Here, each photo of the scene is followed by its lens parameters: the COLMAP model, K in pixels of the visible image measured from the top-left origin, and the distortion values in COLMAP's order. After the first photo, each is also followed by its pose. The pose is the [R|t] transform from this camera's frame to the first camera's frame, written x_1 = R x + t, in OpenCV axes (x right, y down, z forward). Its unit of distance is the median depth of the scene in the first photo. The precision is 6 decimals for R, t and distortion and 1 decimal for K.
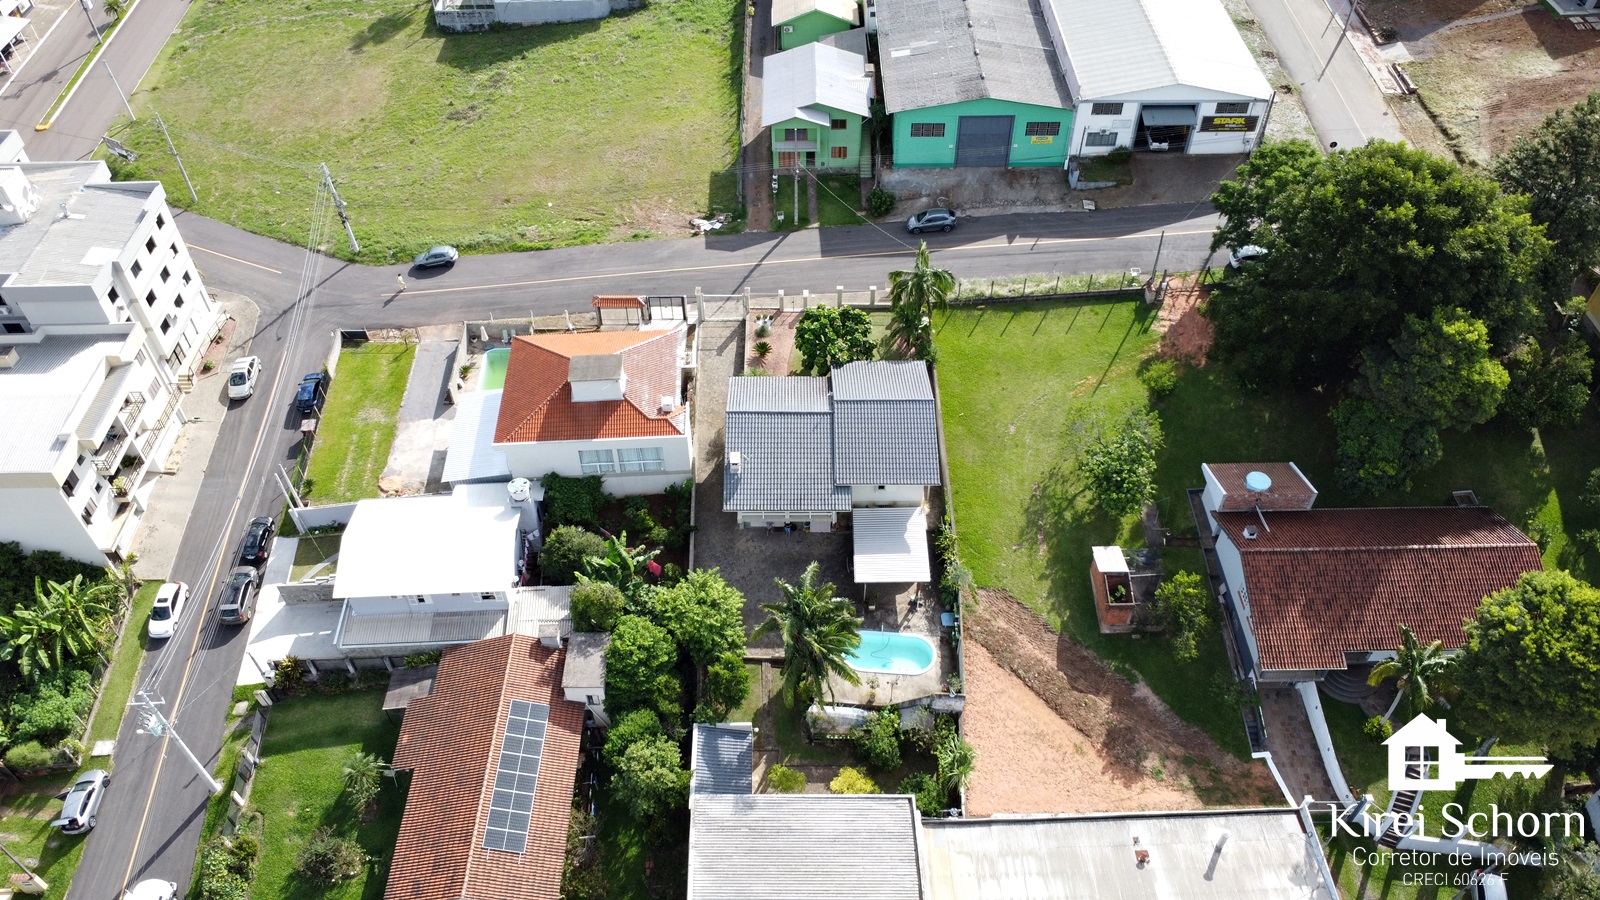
lens RADIAL K [[1162.6, 0, 808.8], [0, 1162.6, 447.8], [0, 0, 1]] dist [-0.037113, 0.002195]
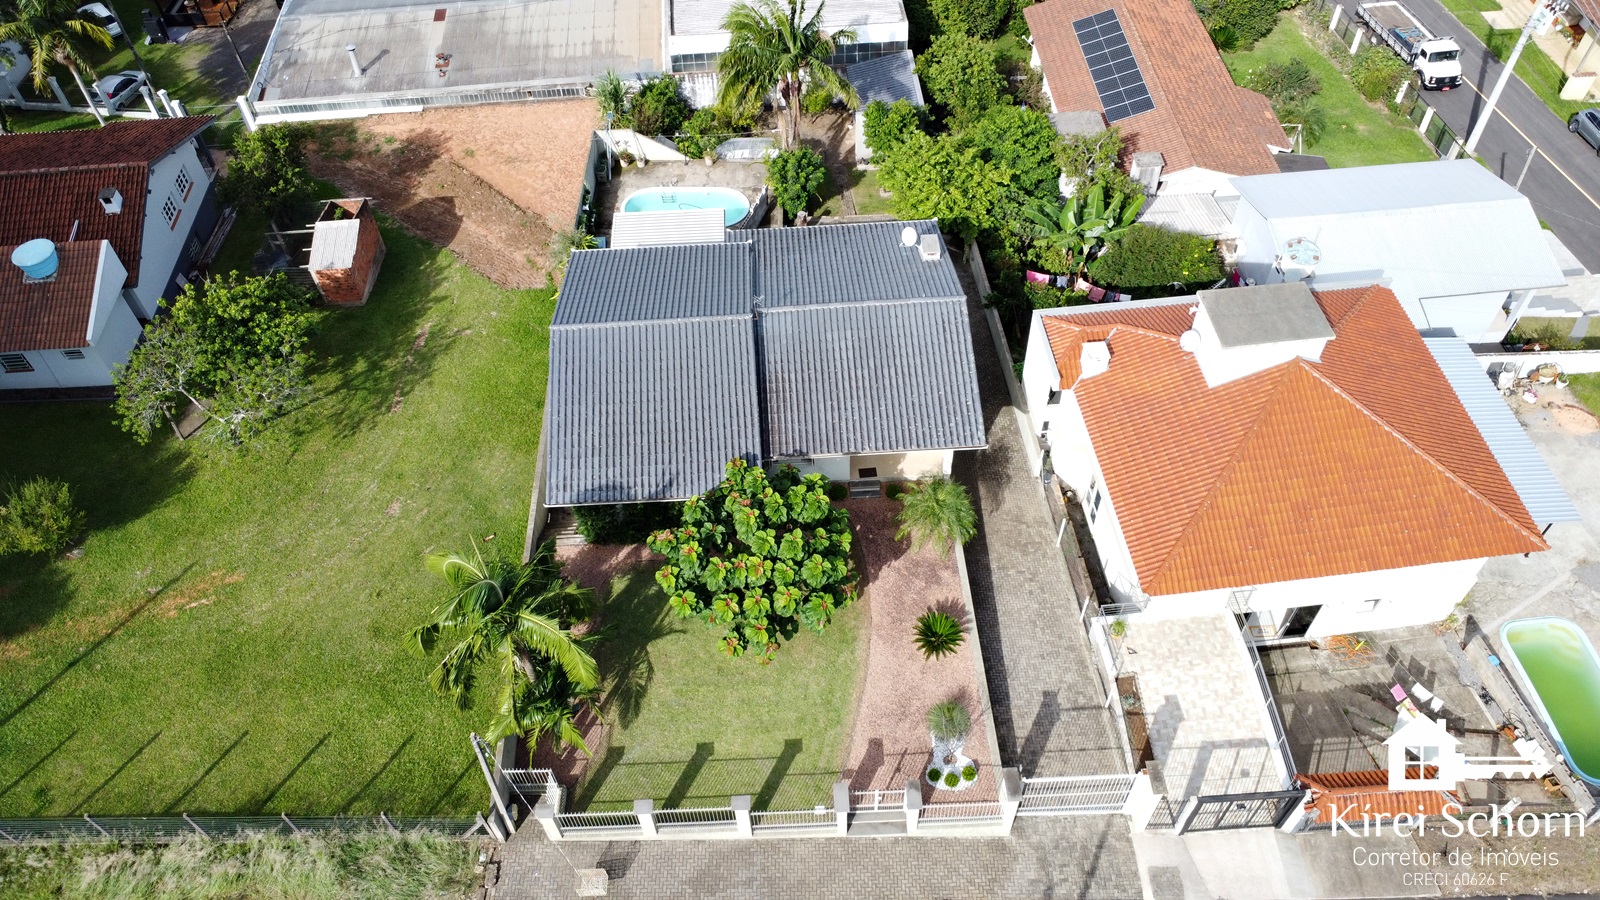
lens RADIAL K [[1162.6, 0, 803.9], [0, 1162.6, 448.4], [0, 0, 1]] dist [-0.037113, 0.002195]
pose [[-0.998515, 0.053444, -0.010540, 0.008424], [-0.016233, -0.107239, 0.994101, -0.541128], [0.051998, 0.992796, 0.107947, 1.010525]]
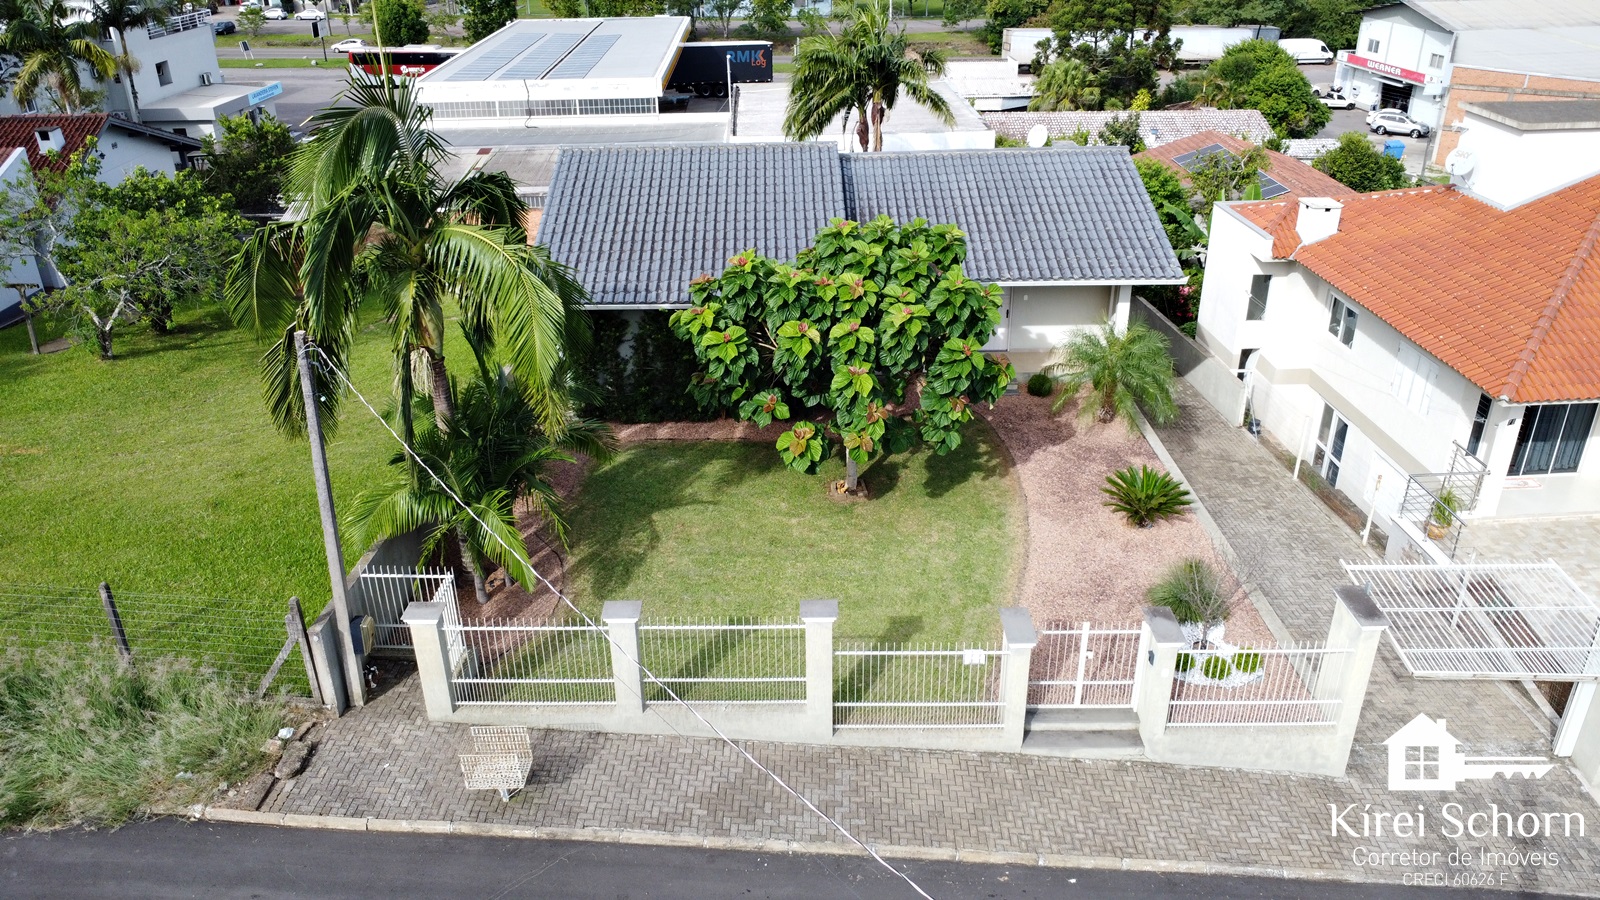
lens RADIAL K [[1162.6, 0, 801.8], [0, 1162.6, 455.9], [0, 0, 1]] dist [-0.037113, 0.002195]
pose [[-0.999919, 0.012674, -0.000970, 0.034935], [0.002821, 0.295648, 0.955293, -0.356313], [0.012395, 0.955213, -0.295660, 1.204751]]
